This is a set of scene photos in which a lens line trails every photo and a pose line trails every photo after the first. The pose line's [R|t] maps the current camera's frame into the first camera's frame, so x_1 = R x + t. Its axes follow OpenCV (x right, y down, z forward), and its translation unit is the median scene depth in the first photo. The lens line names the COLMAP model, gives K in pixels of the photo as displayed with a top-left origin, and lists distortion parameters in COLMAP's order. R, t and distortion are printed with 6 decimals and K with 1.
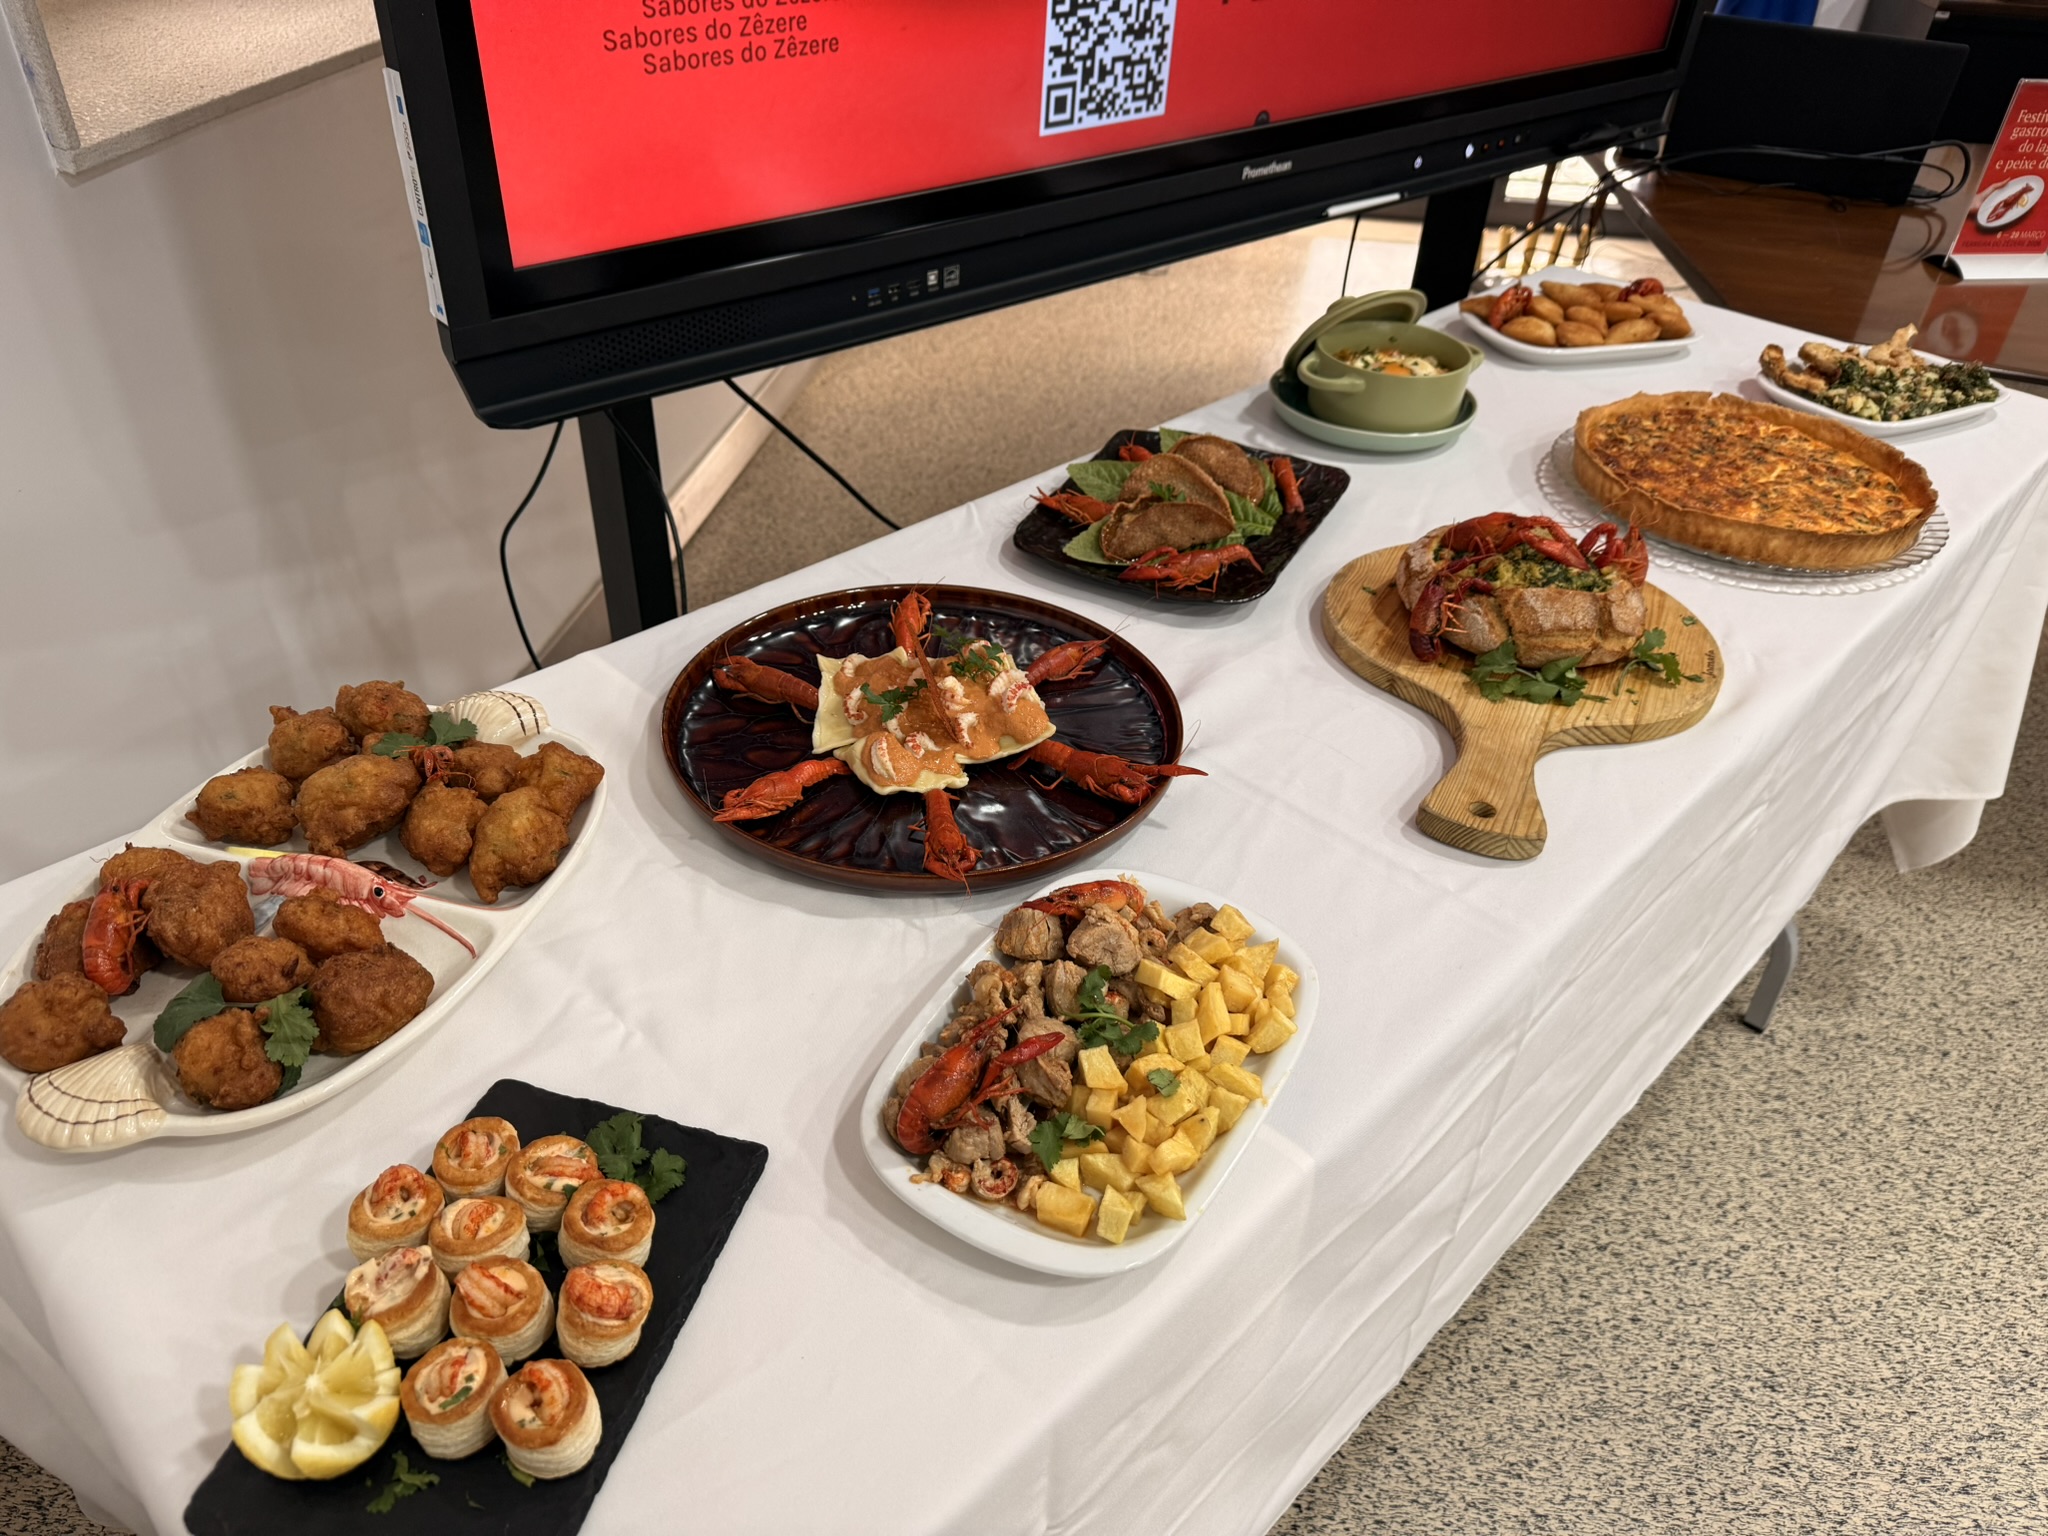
lens RADIAL K [[1436.6, 0, 1032.9], [0, 1436.6, 769.8], [0, 0, 1]] dist [0.035415, -0.049282]
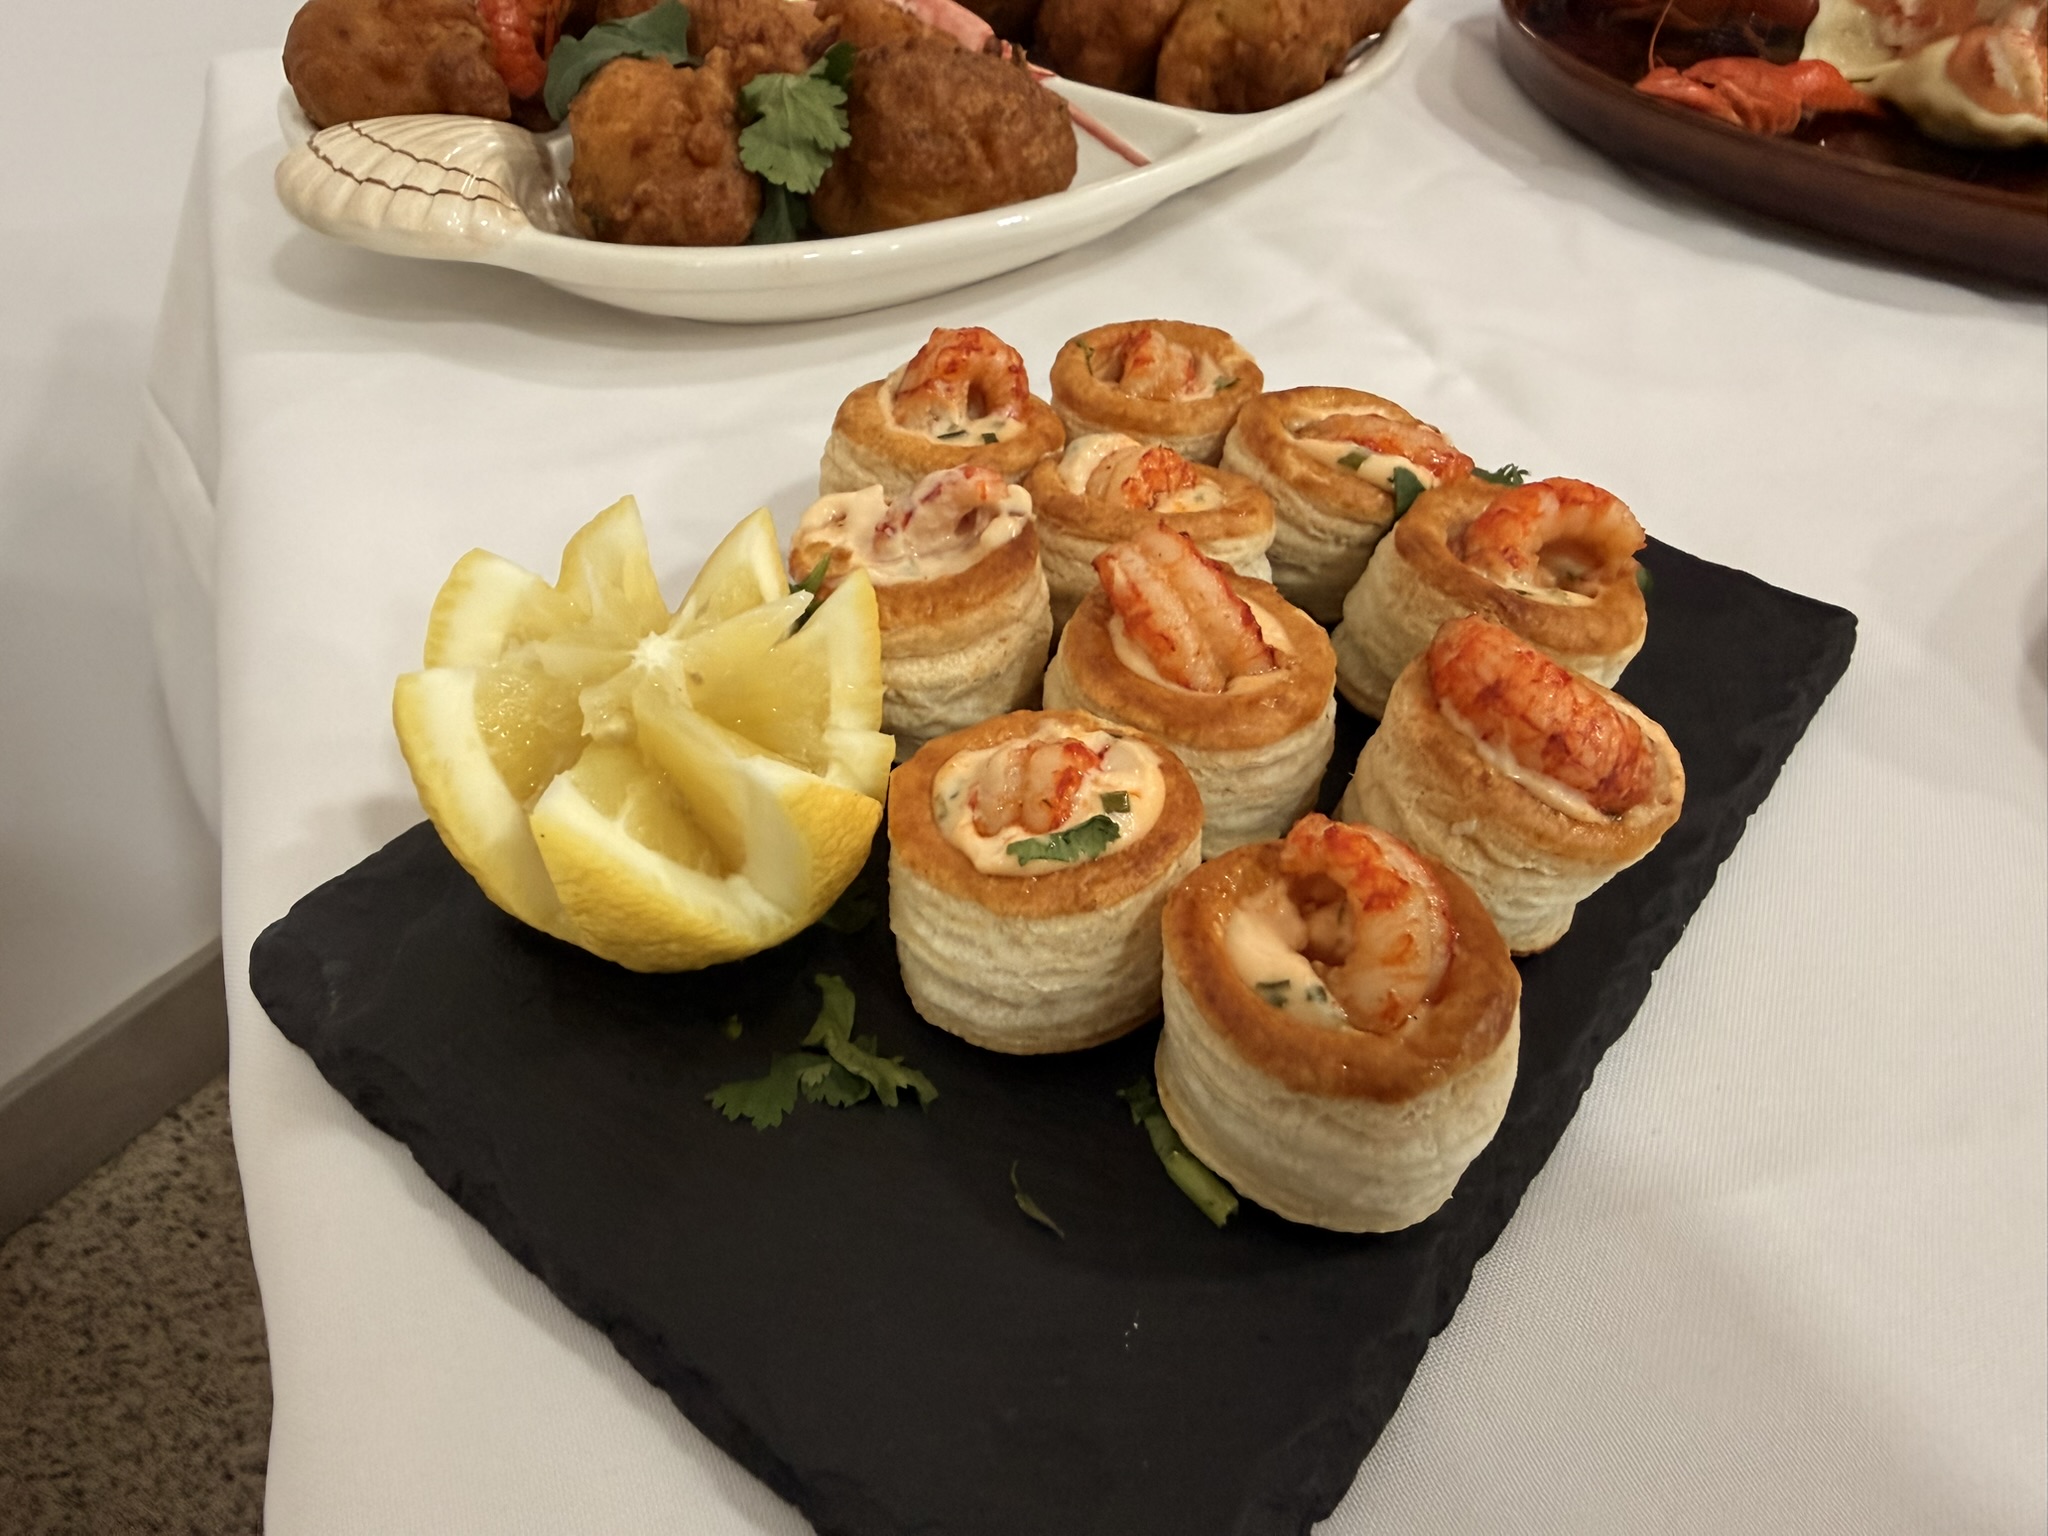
lens RADIAL K [[1476.5, 0, 936.9], [0, 1476.5, 768.2], [0, 0, 1]] dist [0.013967, -0.005368]
pose [[0.904317, 0.259946, -0.338582, -0.174498], [-0.237598, 0.965490, 0.106656, 0.211212], [0.354623, -0.016005, 0.934872, 0.383200]]
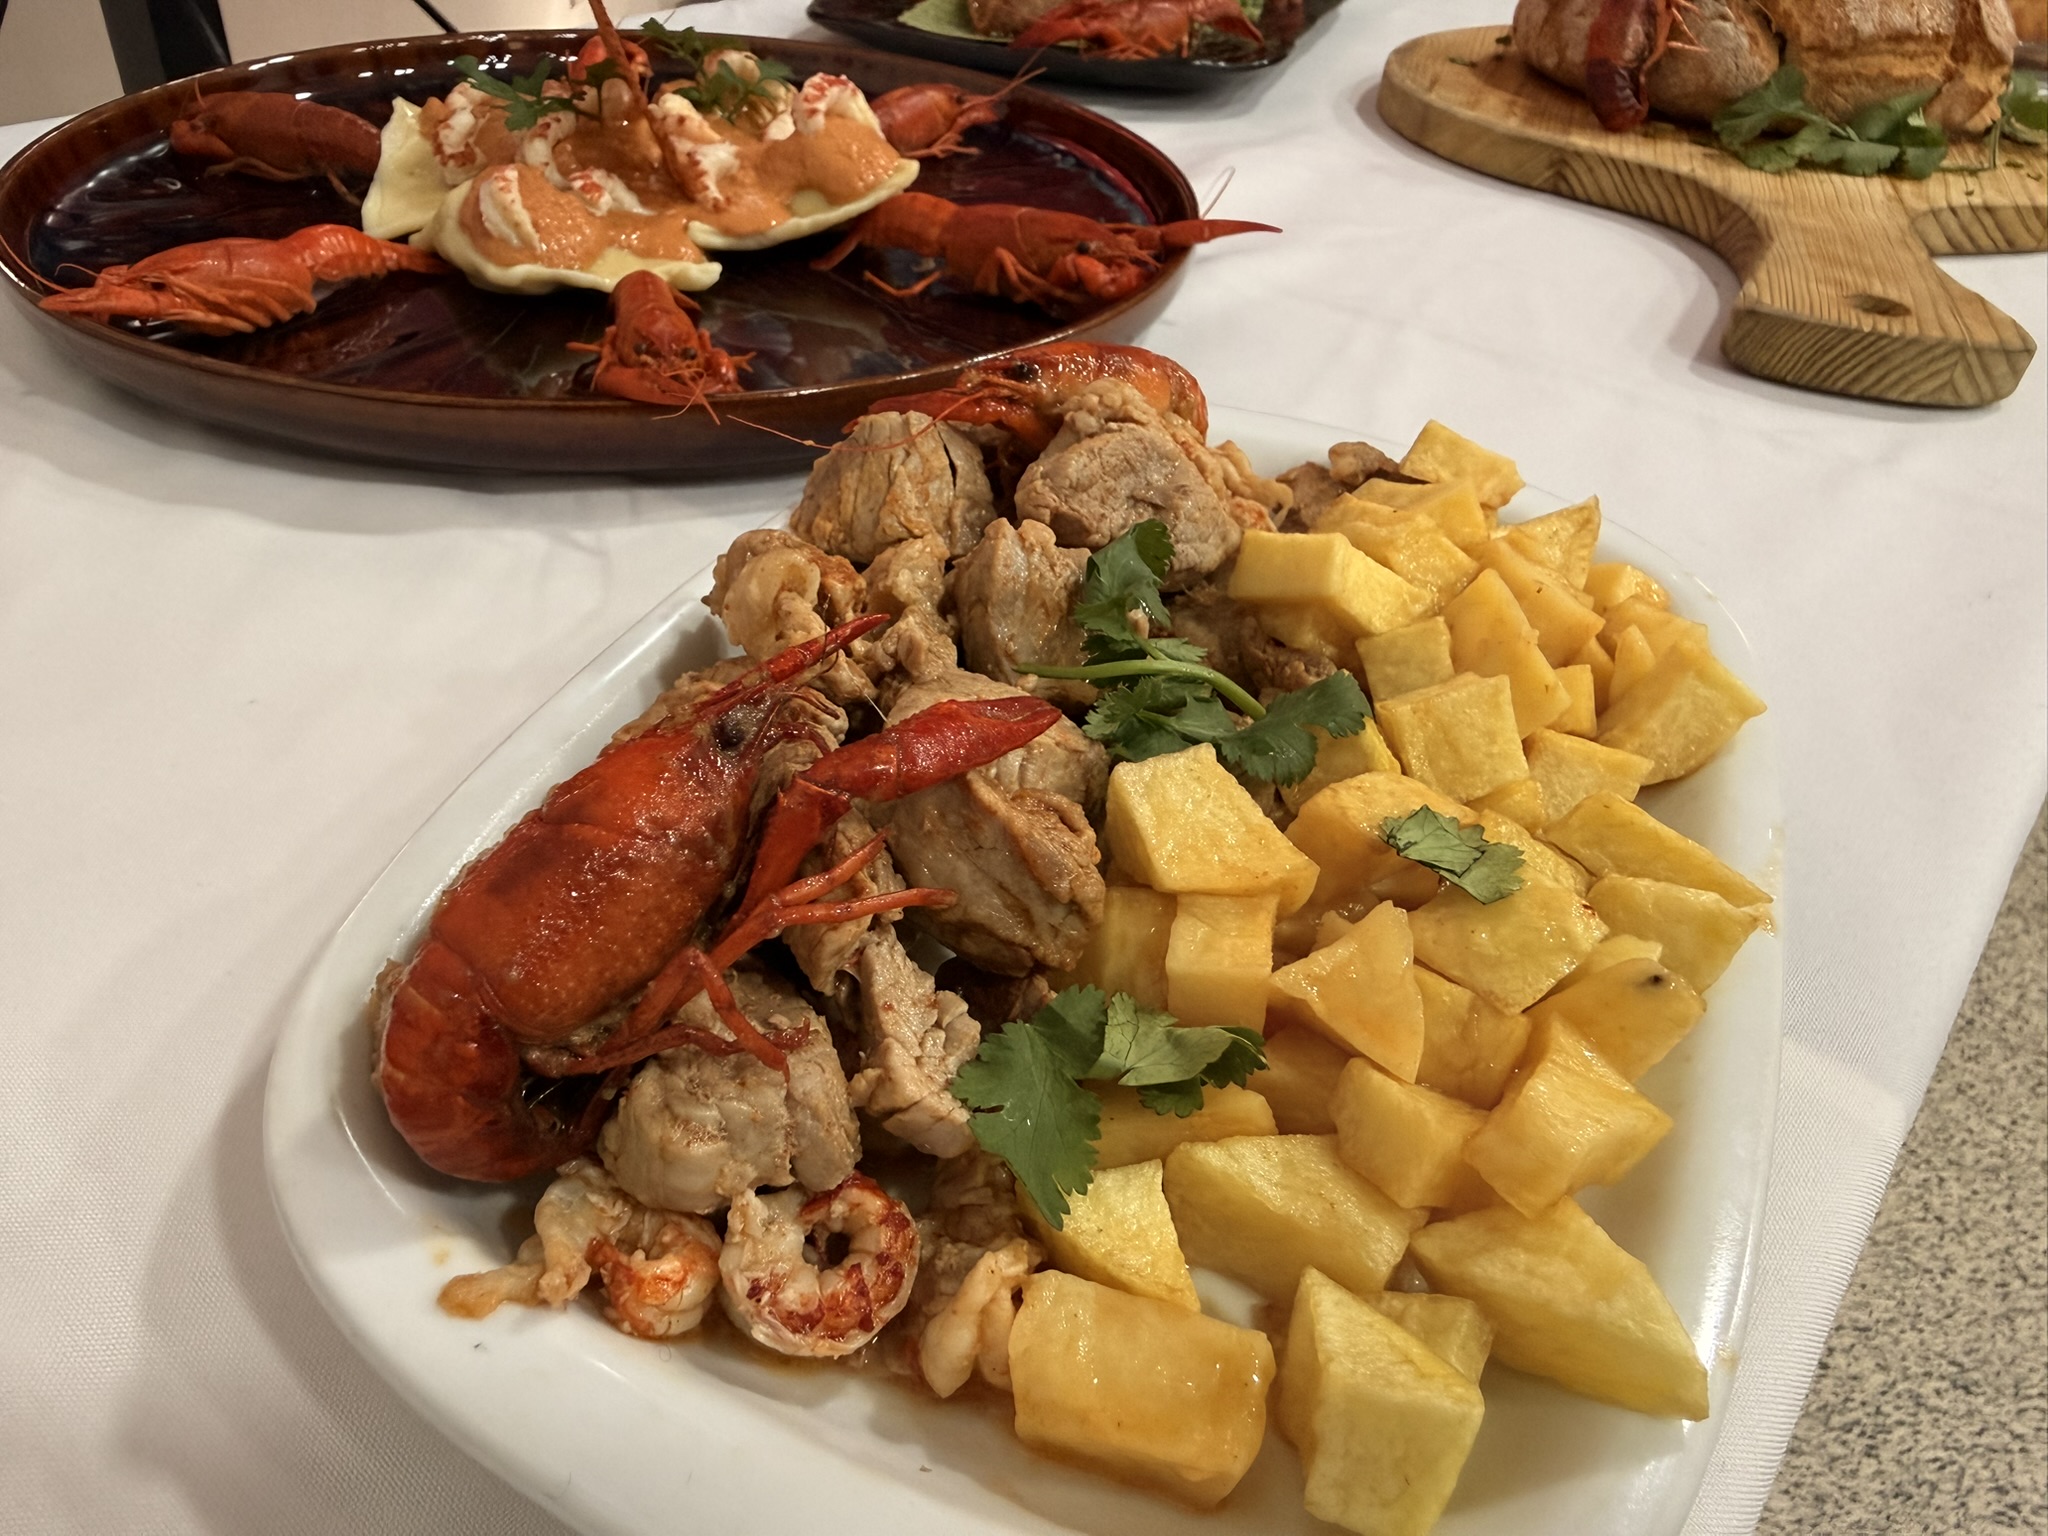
lens RADIAL K [[1497.8, 0, 929.0], [0, 1497.8, 746.5], [0, 0, 1]] dist [-0.054409, 0.040105]
pose [[0.997522, -0.040942, 0.057214, -0.012634], [0.039627, 0.998928, 0.023937, 0.126169], [-0.058133, -0.021610, 0.998075, 0.494449]]
